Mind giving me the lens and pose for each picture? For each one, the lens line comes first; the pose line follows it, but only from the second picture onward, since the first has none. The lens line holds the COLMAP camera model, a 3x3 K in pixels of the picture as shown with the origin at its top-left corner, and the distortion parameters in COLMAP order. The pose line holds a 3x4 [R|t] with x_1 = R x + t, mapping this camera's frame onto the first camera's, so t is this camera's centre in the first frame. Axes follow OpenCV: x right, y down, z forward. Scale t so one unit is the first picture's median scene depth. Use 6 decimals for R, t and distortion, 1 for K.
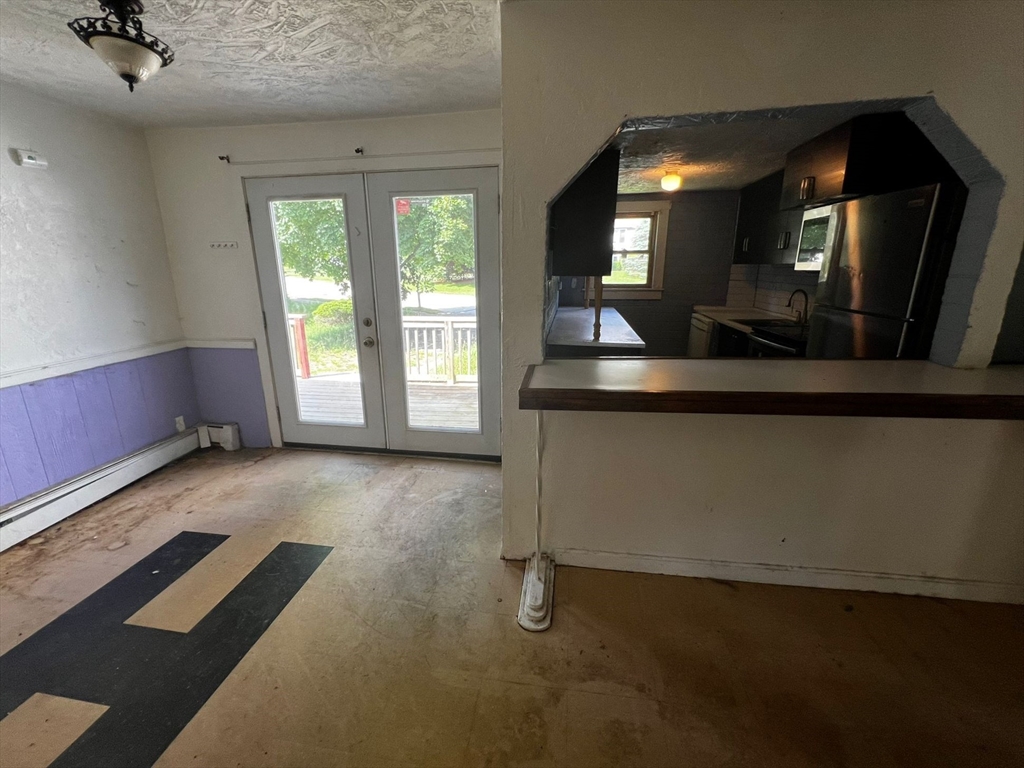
lens RADIAL K [[430.7, 0, 486.1], [0, 430.7, 381.6], [0, 0, 1]] dist [0.001983, 0.000076]
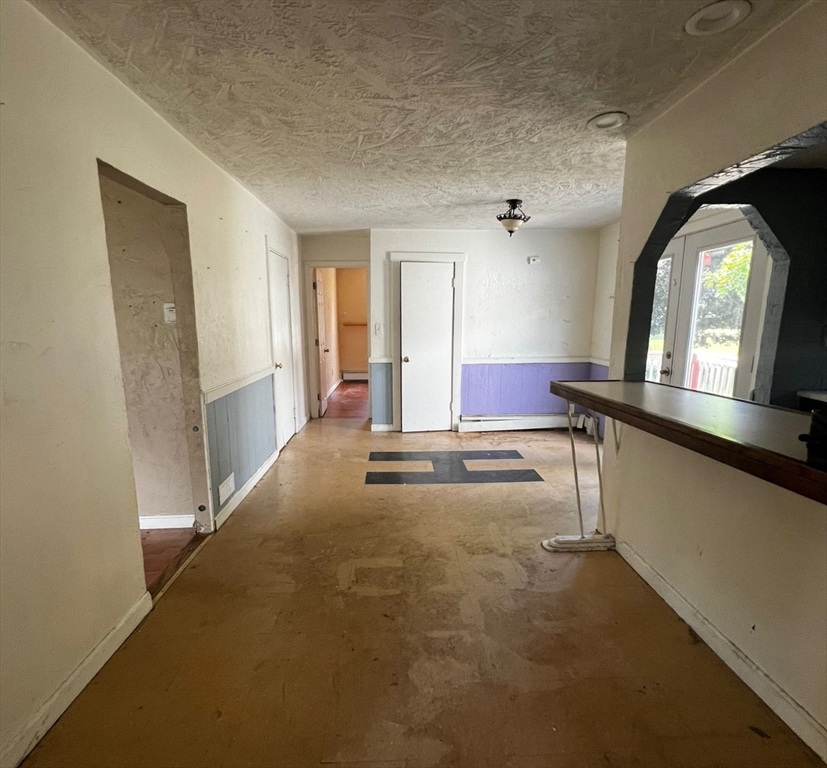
lens RADIAL K [[413.5, 0, 412.1], [0, 413.5, 385.4], [0, 0, 1]] dist [-0.001495, 0.000010]
pose [[0.230329, 0.168547, -0.958405, 0.844613], [-0.250499, 0.961964, 0.108971, -0.003053], [0.940318, 0.214980, 0.263789, 0.047085]]
